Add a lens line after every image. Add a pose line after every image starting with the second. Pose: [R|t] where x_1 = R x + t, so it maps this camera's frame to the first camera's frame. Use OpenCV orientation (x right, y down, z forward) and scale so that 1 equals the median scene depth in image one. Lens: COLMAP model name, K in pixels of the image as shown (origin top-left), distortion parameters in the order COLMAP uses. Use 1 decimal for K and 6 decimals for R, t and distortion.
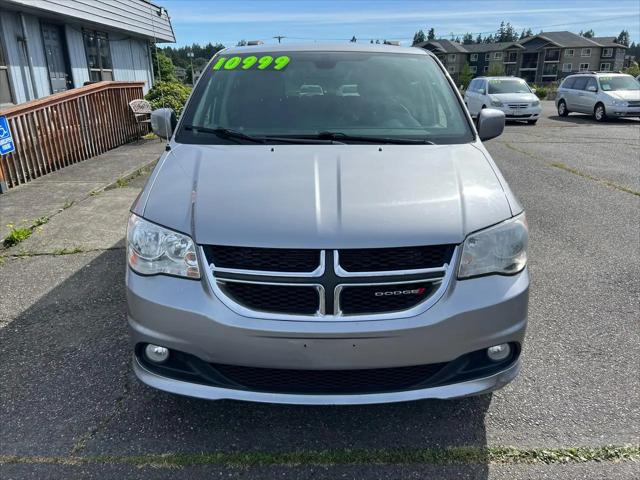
lens RADIAL K [[478.6, 0, 322.0], [0, 478.6, 243.4], [0, 0, 1]] dist [0.045975, -0.047131]
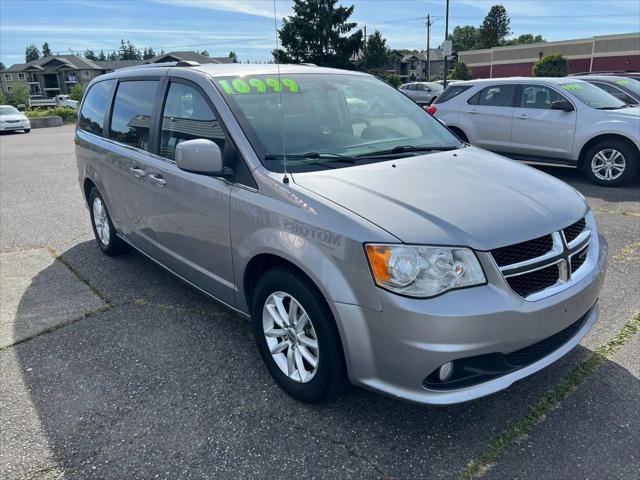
lens RADIAL K [[479.0, 0, 320.0], [0, 479.0, 240.0], [0, 0, 1]] dist [0.048836, -0.052378]
pose [[0.772269, -0.207137, 0.600579, -0.786659], [0.229682, 0.972441, 0.040048, -0.099929], [-0.592323, 0.107014, 0.798562, 0.227173]]
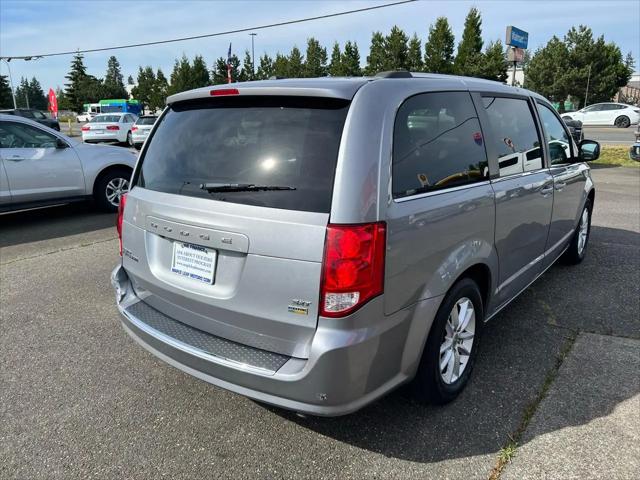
lens RADIAL K [[482.3, 0, 321.2], [0, 482.3, 245.1], [0, 0, 1]] dist [0.042211, -0.042900]
pose [[-0.781659, -0.150698, 0.605227, -0.679503], [0.219157, 0.842133, 0.492730, -0.965556], [-0.583935, 0.517786, -0.625234, 2.720080]]
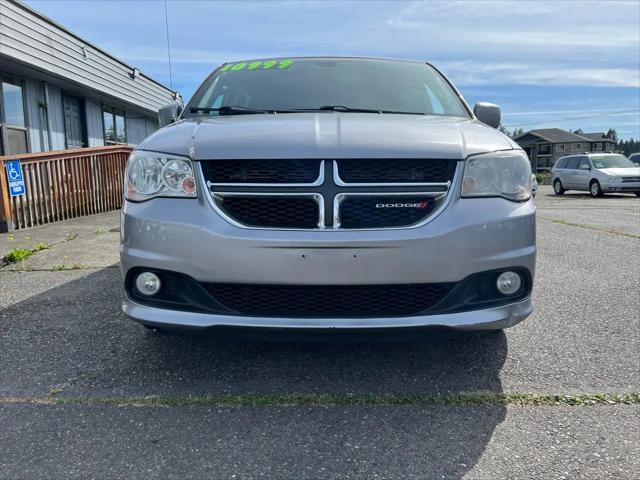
lens RADIAL K [[478.6, 0, 322.0], [0, 478.6, 243.4], [0, 0, 1]] dist [0.045975, -0.047131]
pose [[0.999967, -0.001034, -0.008031, 0.005968], [-0.000464, 0.982865, -0.184324, 0.231153], [0.008084, 0.184322, 0.982833, 0.039995]]
